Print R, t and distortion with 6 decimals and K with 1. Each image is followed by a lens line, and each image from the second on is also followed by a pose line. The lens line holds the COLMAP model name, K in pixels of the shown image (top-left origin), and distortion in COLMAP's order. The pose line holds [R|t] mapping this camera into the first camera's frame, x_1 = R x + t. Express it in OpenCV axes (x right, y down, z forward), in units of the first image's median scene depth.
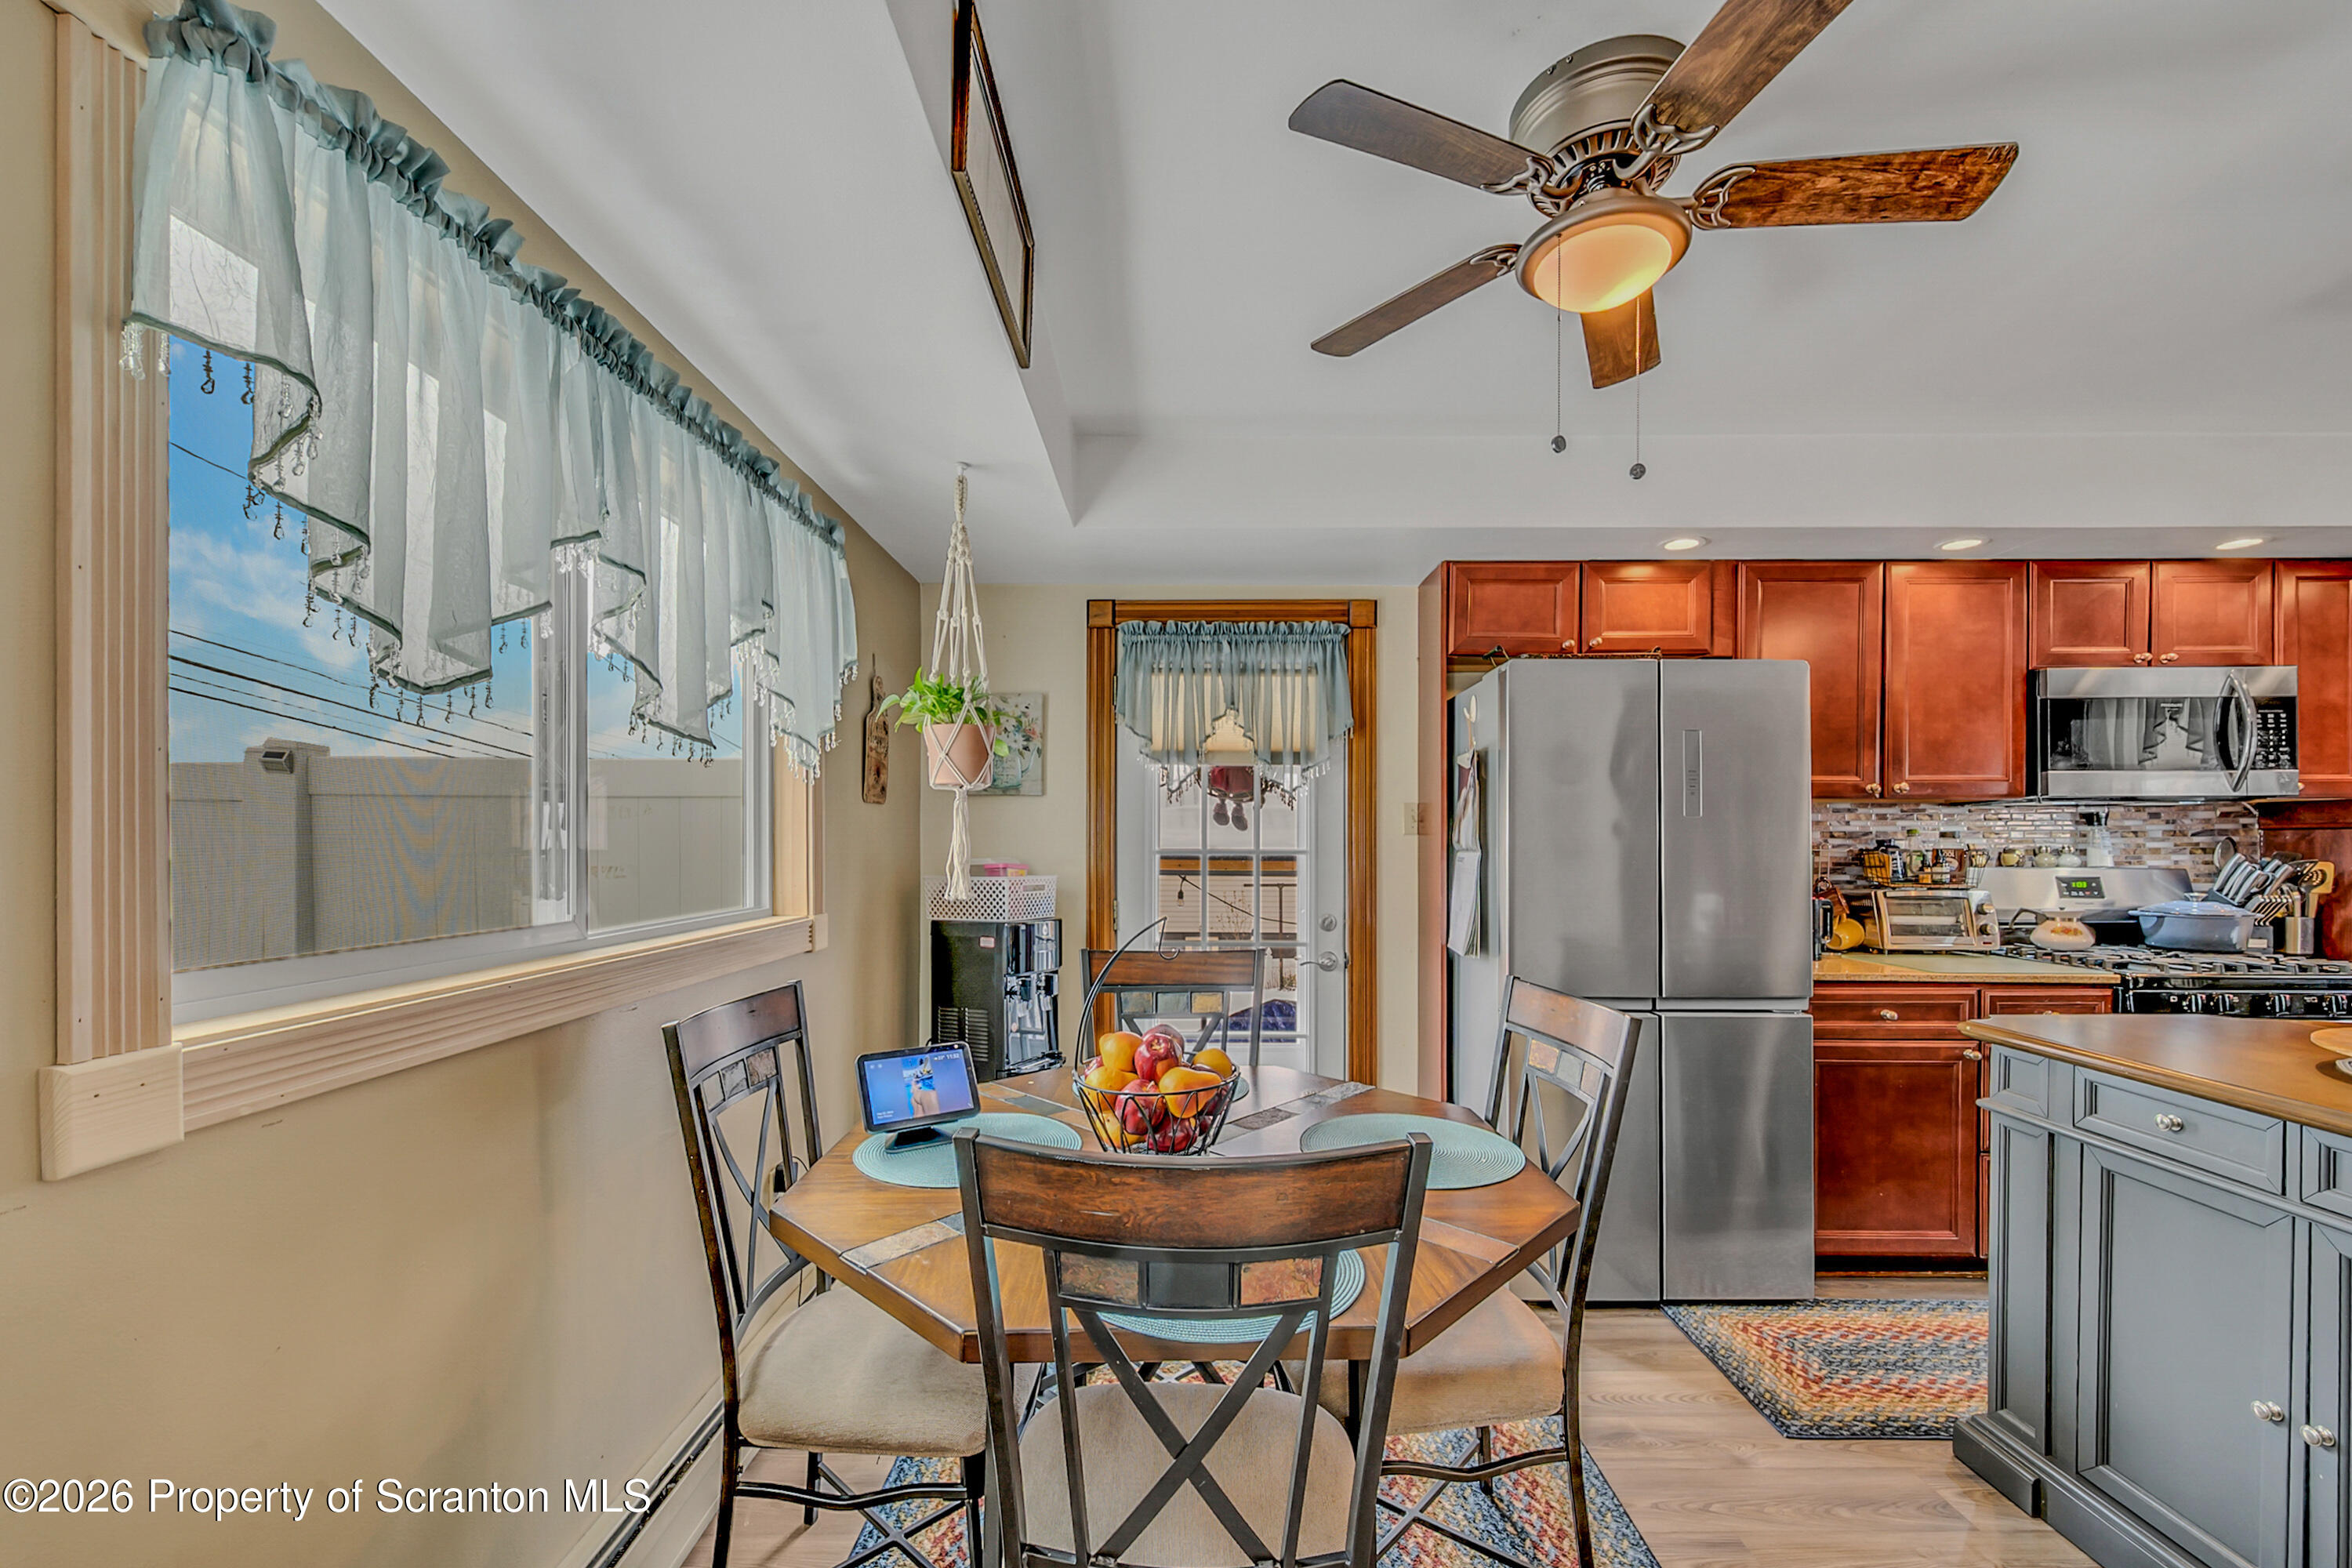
lens RADIAL K [[942.0, 0, 1179.5], [0, 942.0, 840.2], [0, 0, 1]] dist [-0.000219, 0.000074]
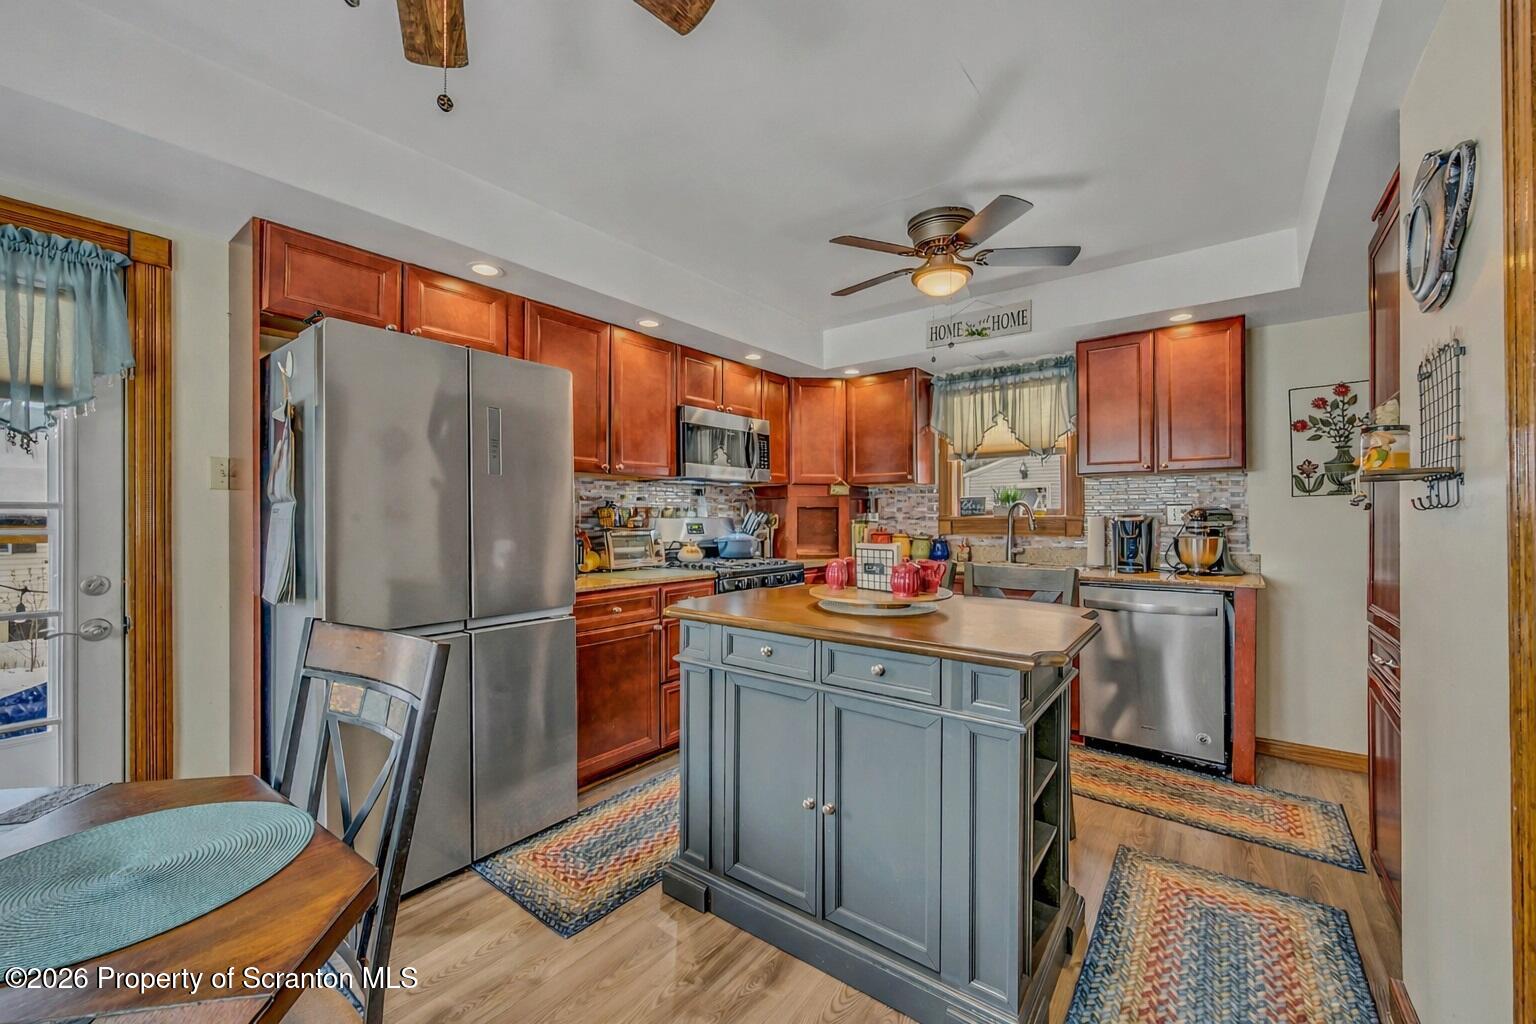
lens RADIAL K [[610.8, 0, 778.9], [0, 610.8, 517.0], [0, 0, 1]] dist [-0.001797, -0.000398]
pose [[0.591016, -0.003819, 0.806651, 0.086218], [0.003206, 0.999992, 0.002385, 0.027120], [-0.806654, 0.001177, 0.591023, 0.165319]]
